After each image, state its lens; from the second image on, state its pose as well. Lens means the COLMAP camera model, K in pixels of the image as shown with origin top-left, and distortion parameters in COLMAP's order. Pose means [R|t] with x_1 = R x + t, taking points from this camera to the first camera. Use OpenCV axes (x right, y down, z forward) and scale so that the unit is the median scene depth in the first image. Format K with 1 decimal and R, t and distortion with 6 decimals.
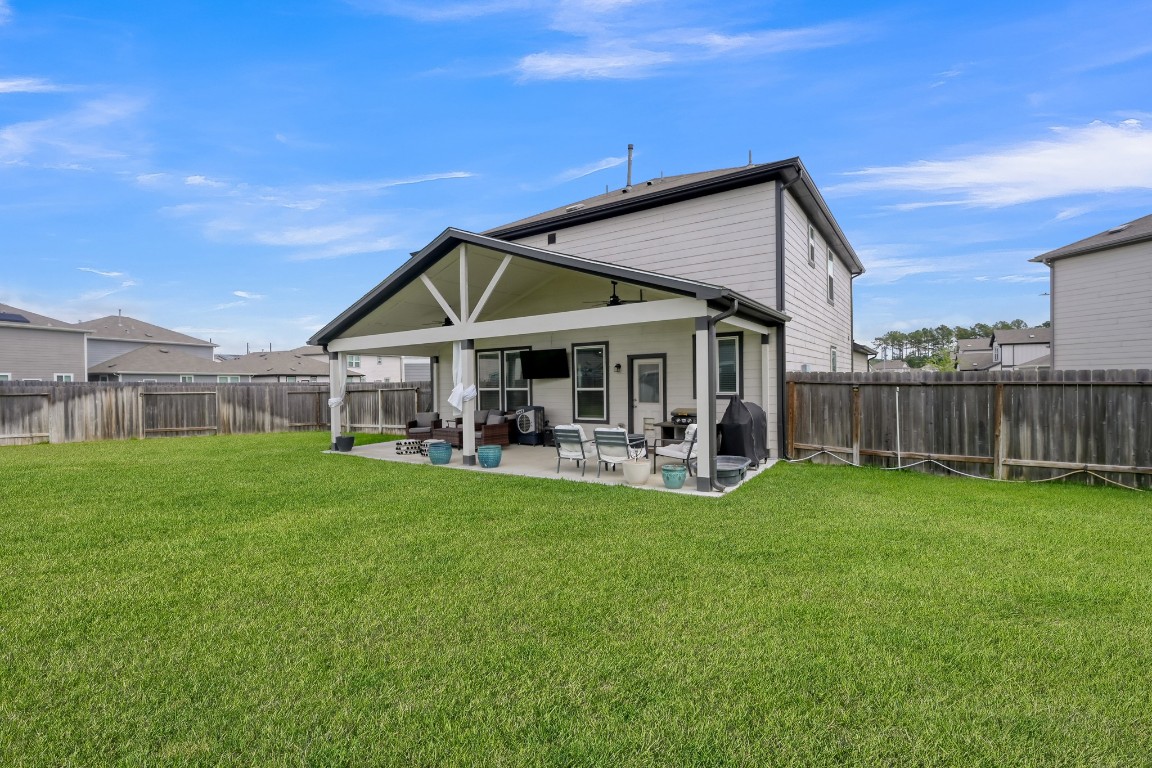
lens RADIAL K [[514.7, 0, 574.4], [0, 514.7, 383.0], [0, 0, 1]] dist [0.001184, 0.000258]
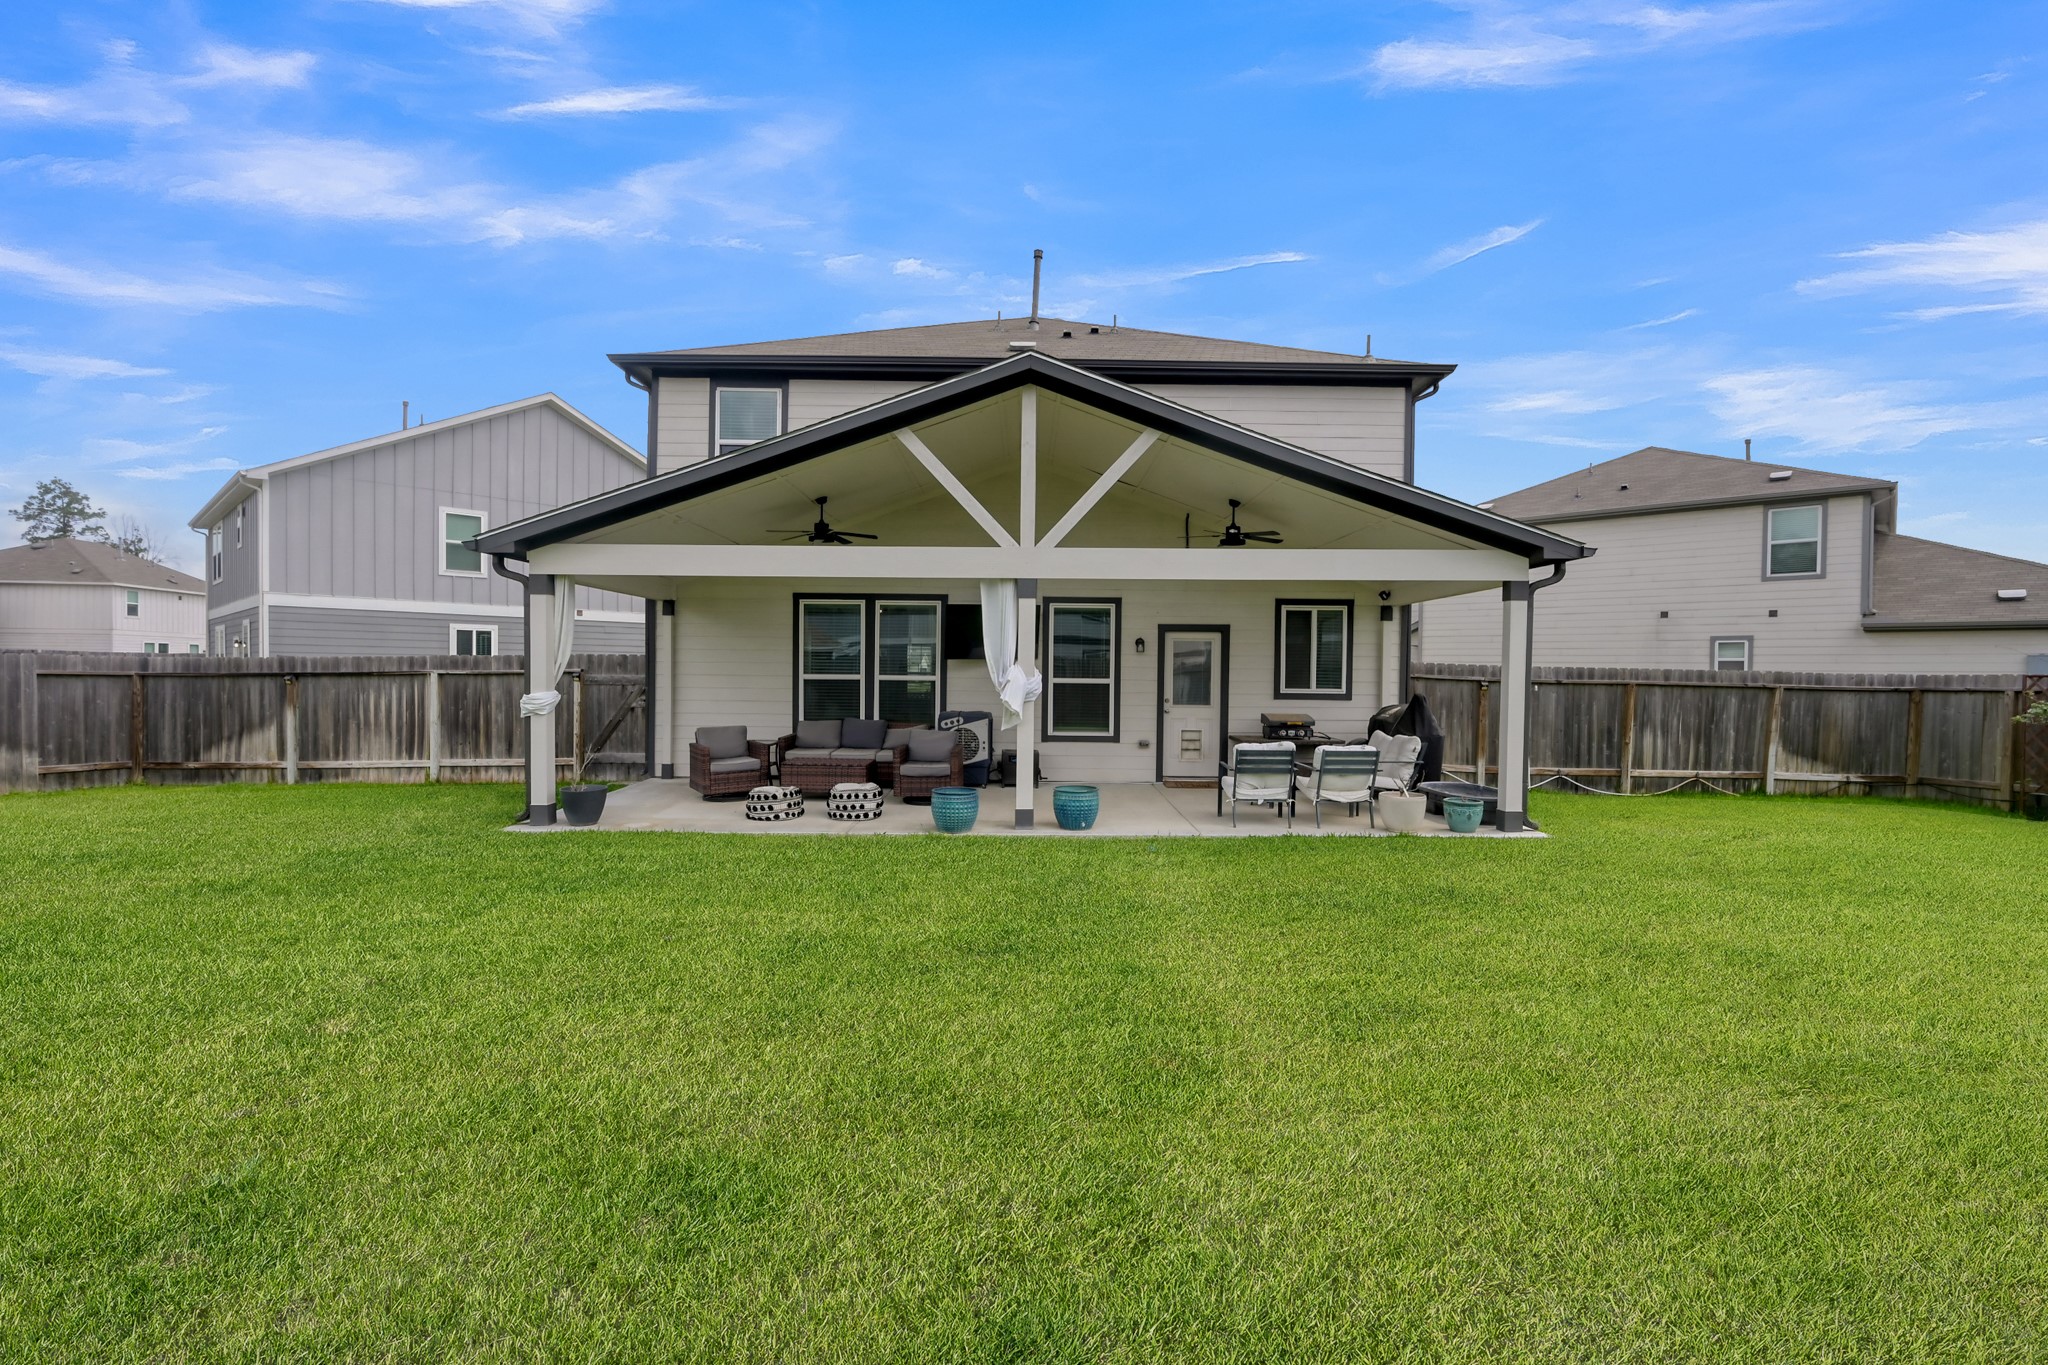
lens RADIAL K [[915.1, 0, 1025.0], [0, 915.1, 685.5], [0, 0, 1]] dist [0.001184, 0.000258]
pose [[0.816778, 0.014055, 0.576782, -0.601178], [-0.022689, 0.999712, 0.007769, 0.010856], [-0.576506, -0.019432, 0.816861, 0.222490]]
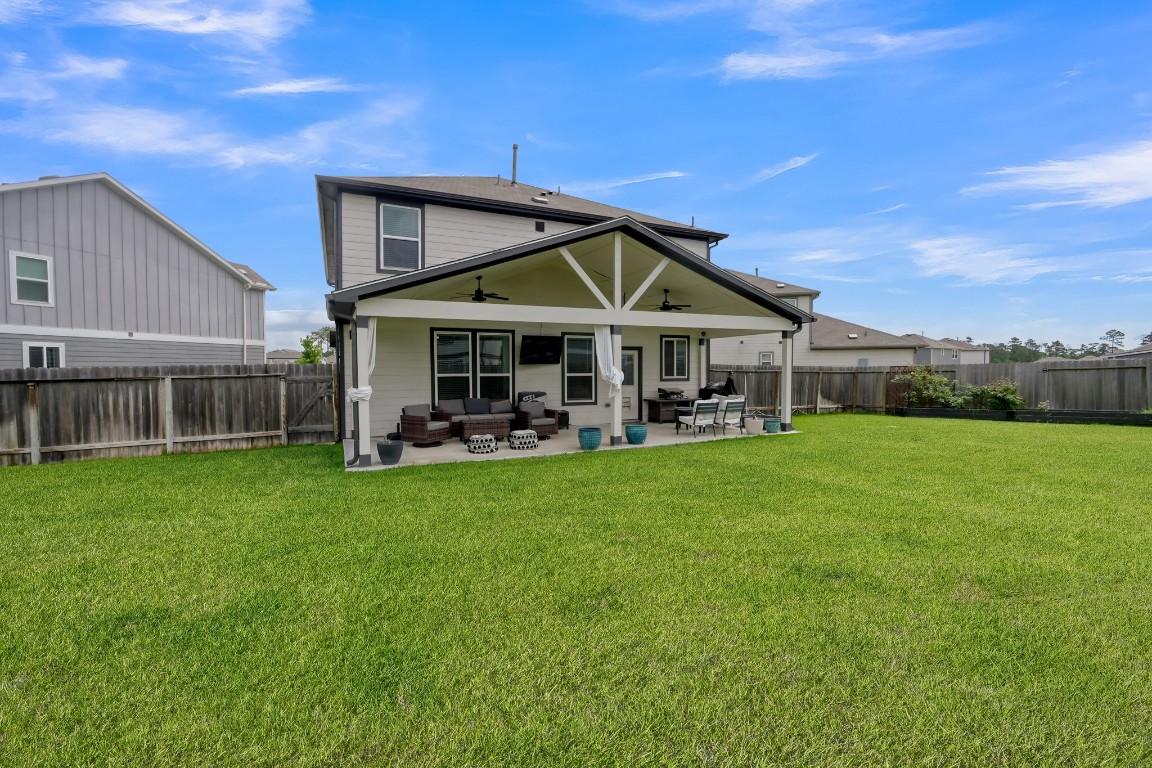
lens RADIAL K [[514.7, 0, 577.3], [0, 514.7, 385.8], [0, 0, 1]] dist [0.001184, 0.000258]
pose [[0.485677, -0.014356, 0.874020, -0.958341], [-0.001936, 0.999845, 0.017498, 0.016755], [-0.874136, -0.010191, 0.485574, 0.466547]]
